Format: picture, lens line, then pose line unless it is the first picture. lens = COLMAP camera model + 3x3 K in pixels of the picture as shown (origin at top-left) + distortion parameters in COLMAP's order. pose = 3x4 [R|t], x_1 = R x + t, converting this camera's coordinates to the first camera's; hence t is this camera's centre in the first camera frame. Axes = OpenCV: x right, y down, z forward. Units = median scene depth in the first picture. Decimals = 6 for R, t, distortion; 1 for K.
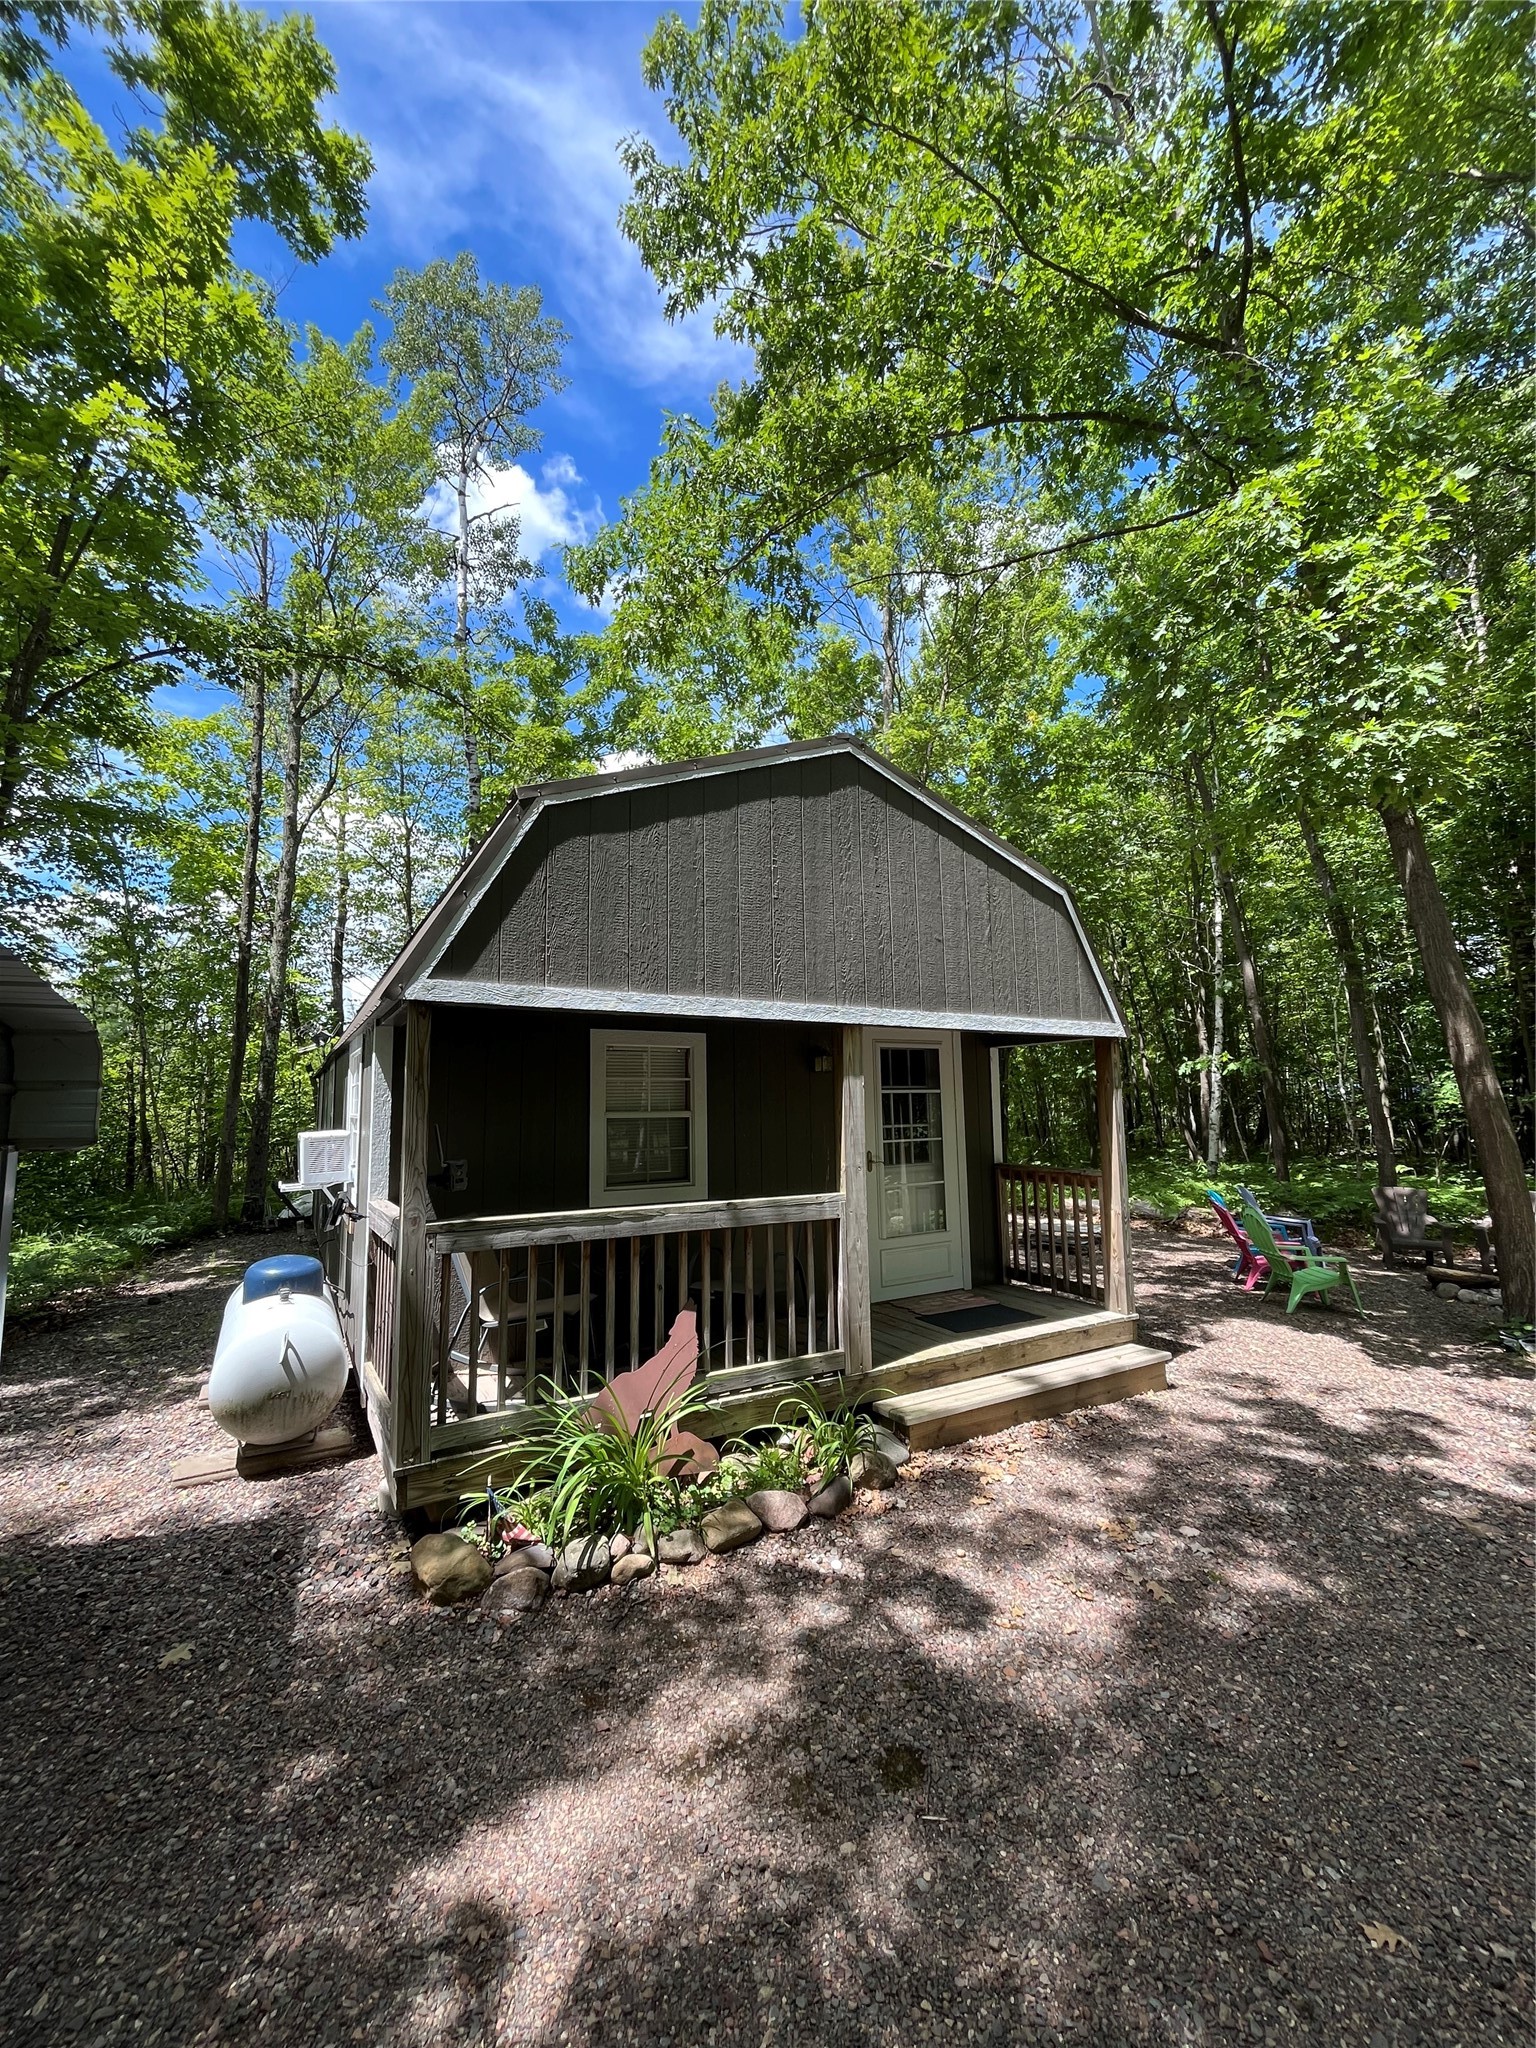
lens RADIAL K [[818.9, 0, 765.1], [0, 818.9, 1024.9], [0, 0, 1]] dist [-0.003159, -0.000350]
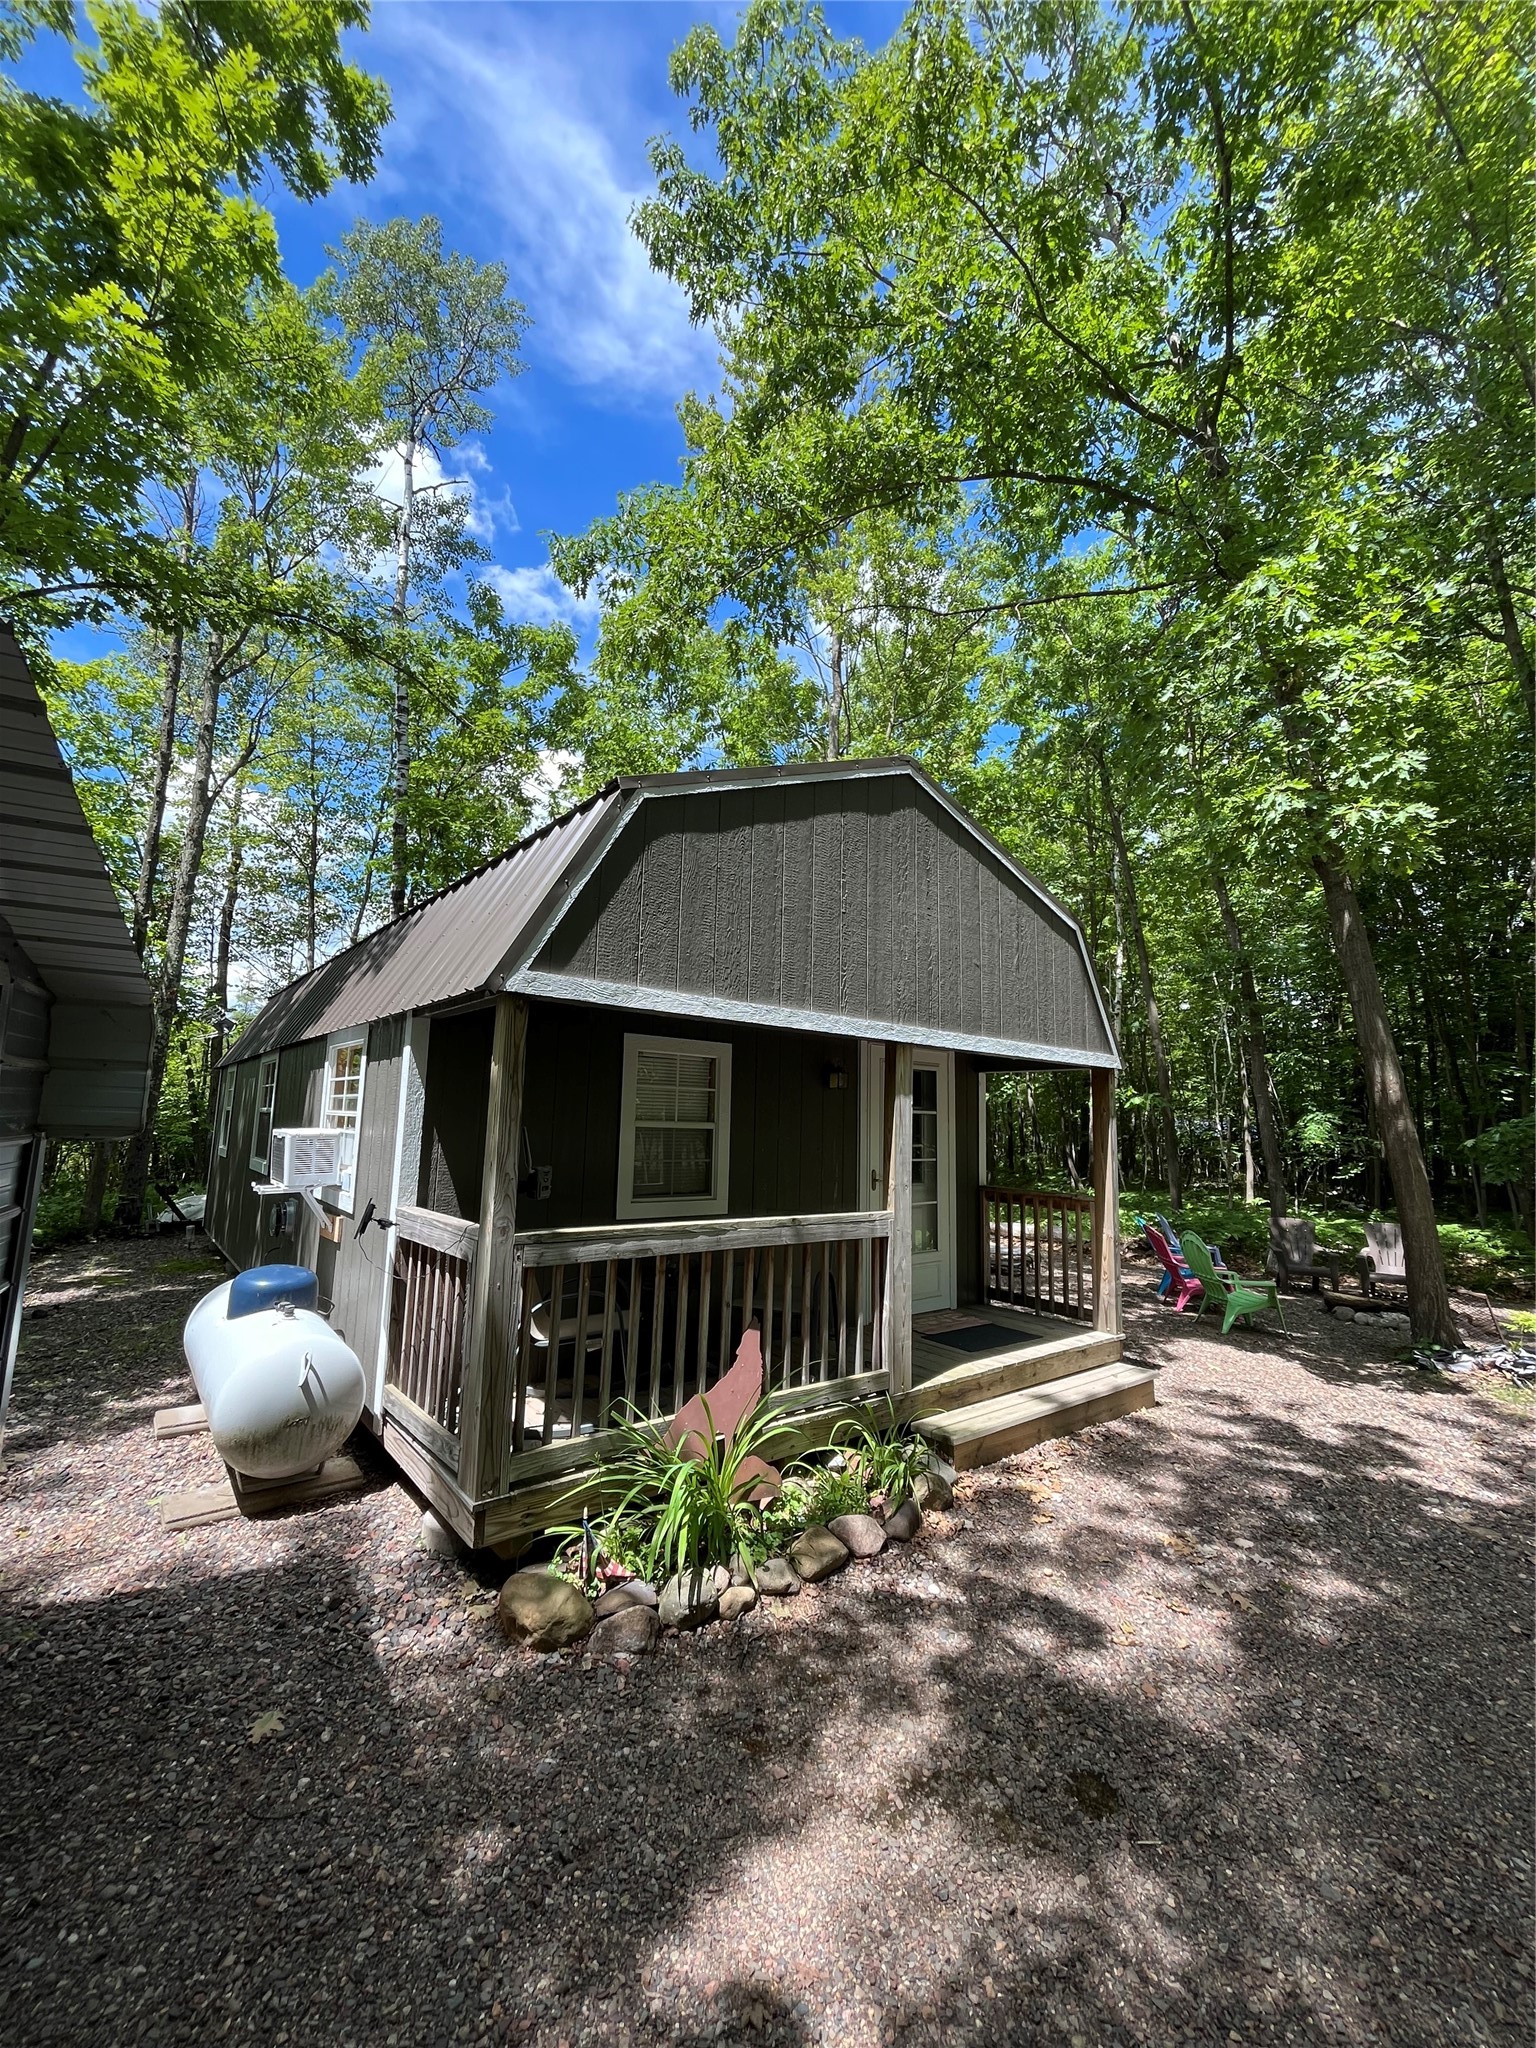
lens RADIAL K [[820.2, 0, 764.4], [0, 820.2, 1023.8], [0, 0, 1]] dist [-0.004357, 0.000212]
pose [[0.988220, 0.057375, 0.141878, -0.226501], [-0.054532, 0.998227, -0.023849, 0.009965], [-0.142995, 0.015832, 0.989597, 0.030851]]
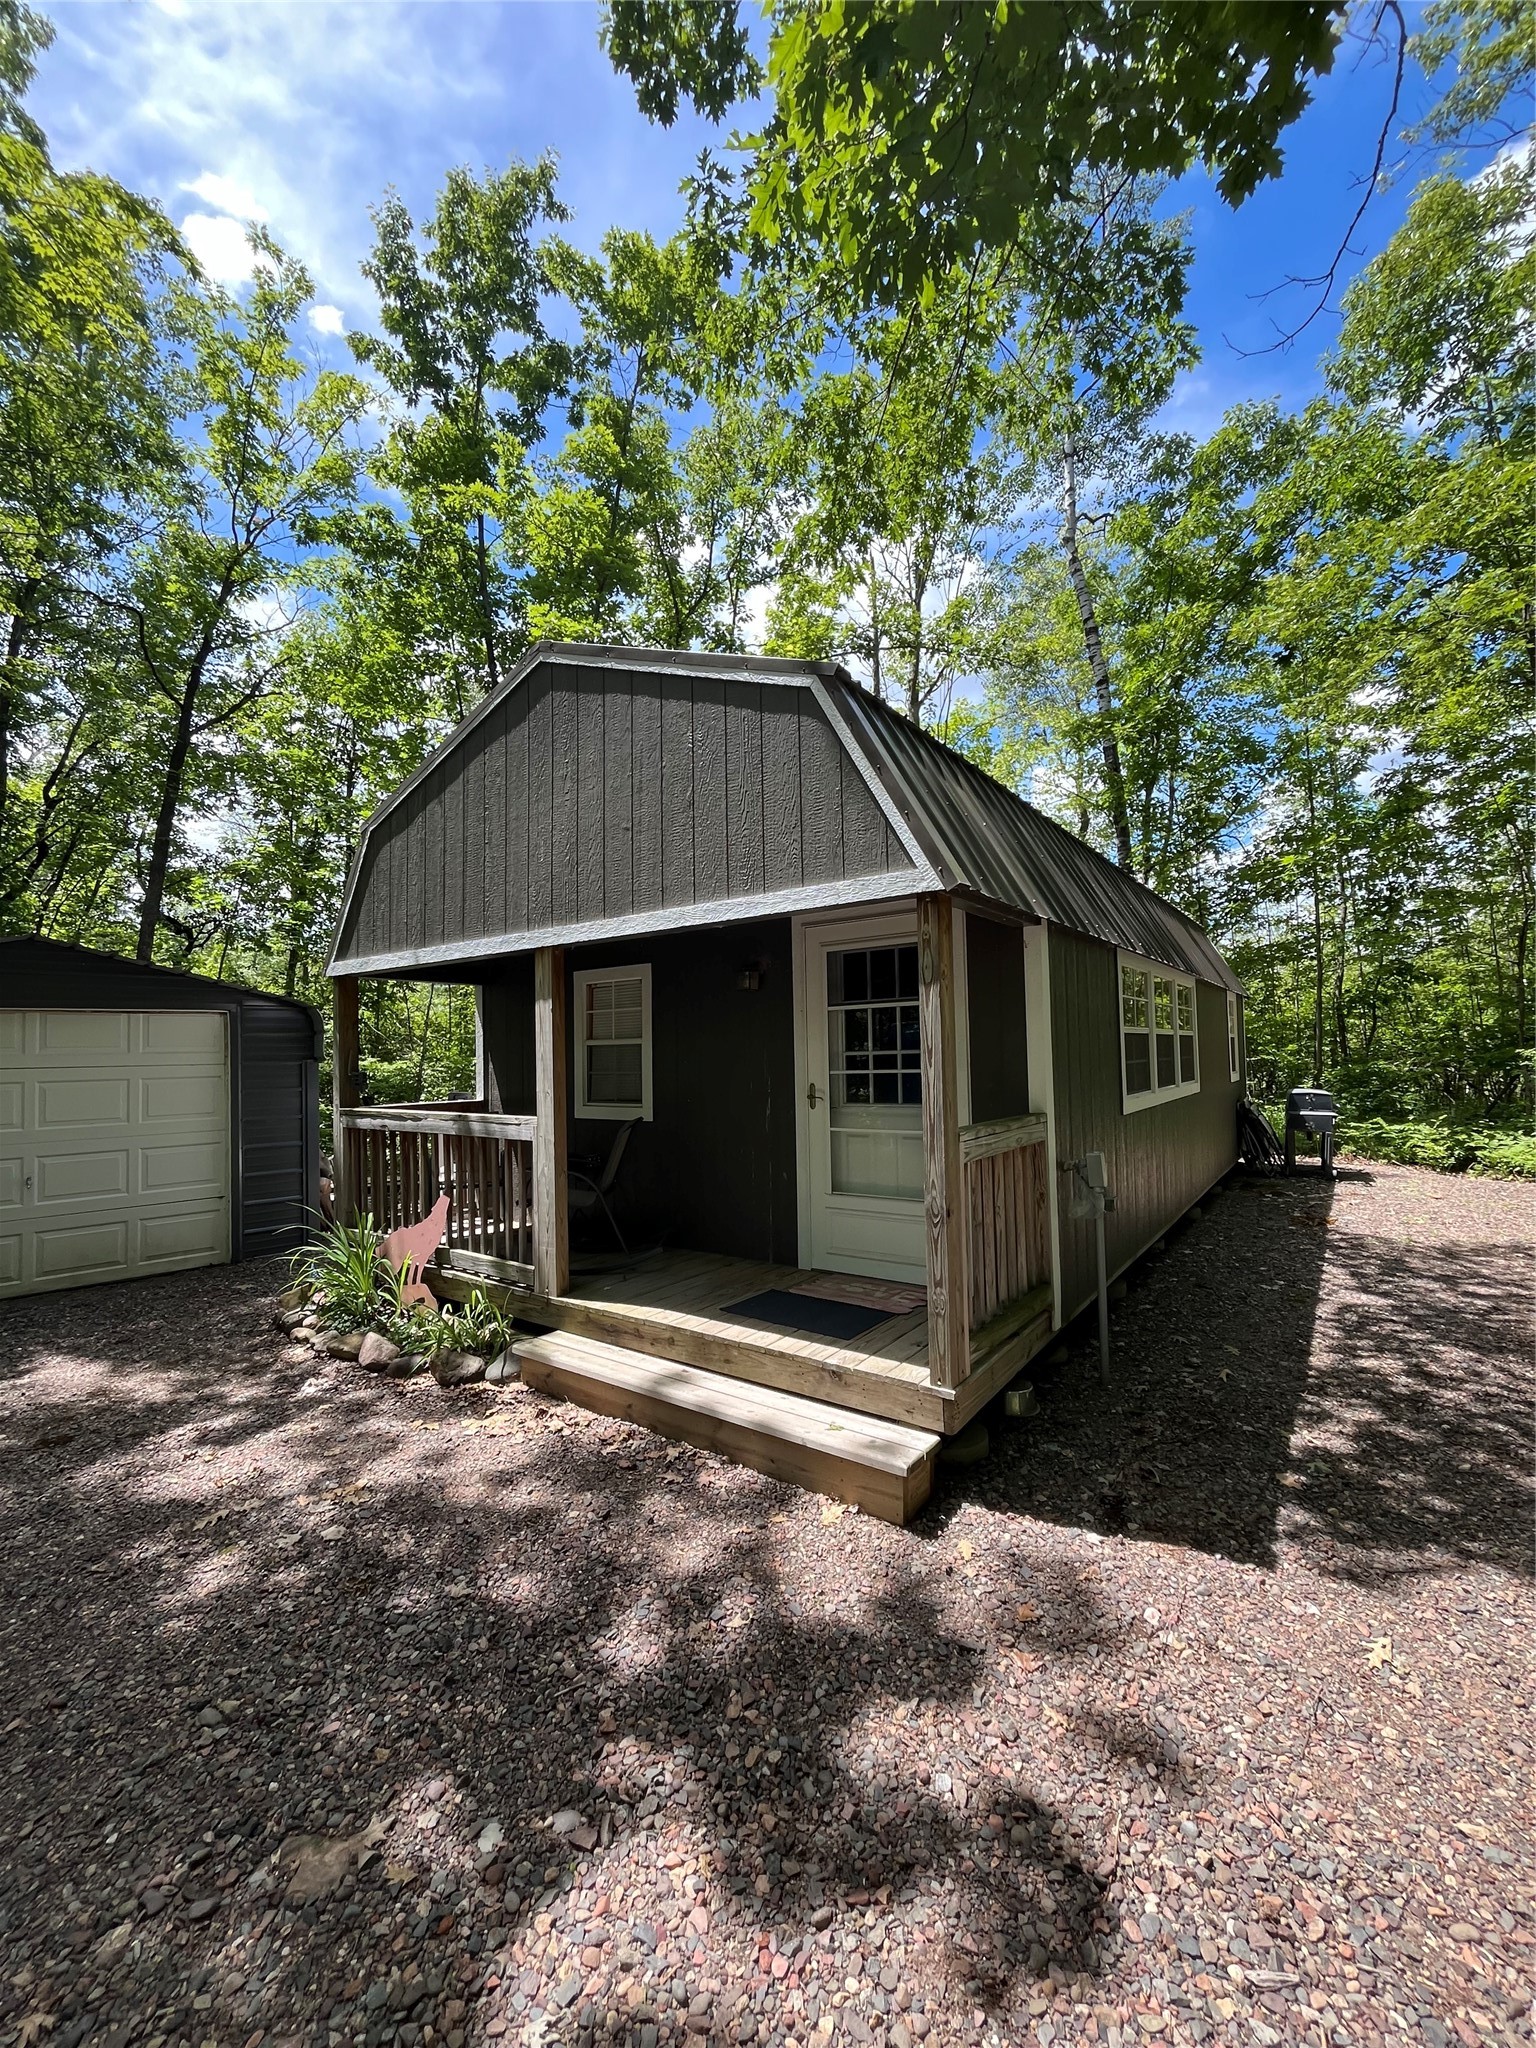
lens RADIAL K [[820.2, 0, 764.4], [0, 820.2, 1023.8], [0, 0, 1]] dist [-0.004357, 0.000212]
pose [[0.413674, -0.035067, -0.909749, 1.205967], [0.106962, 0.994210, 0.010314, 0.117548], [0.904120, -0.101575, 0.415030, 0.897811]]
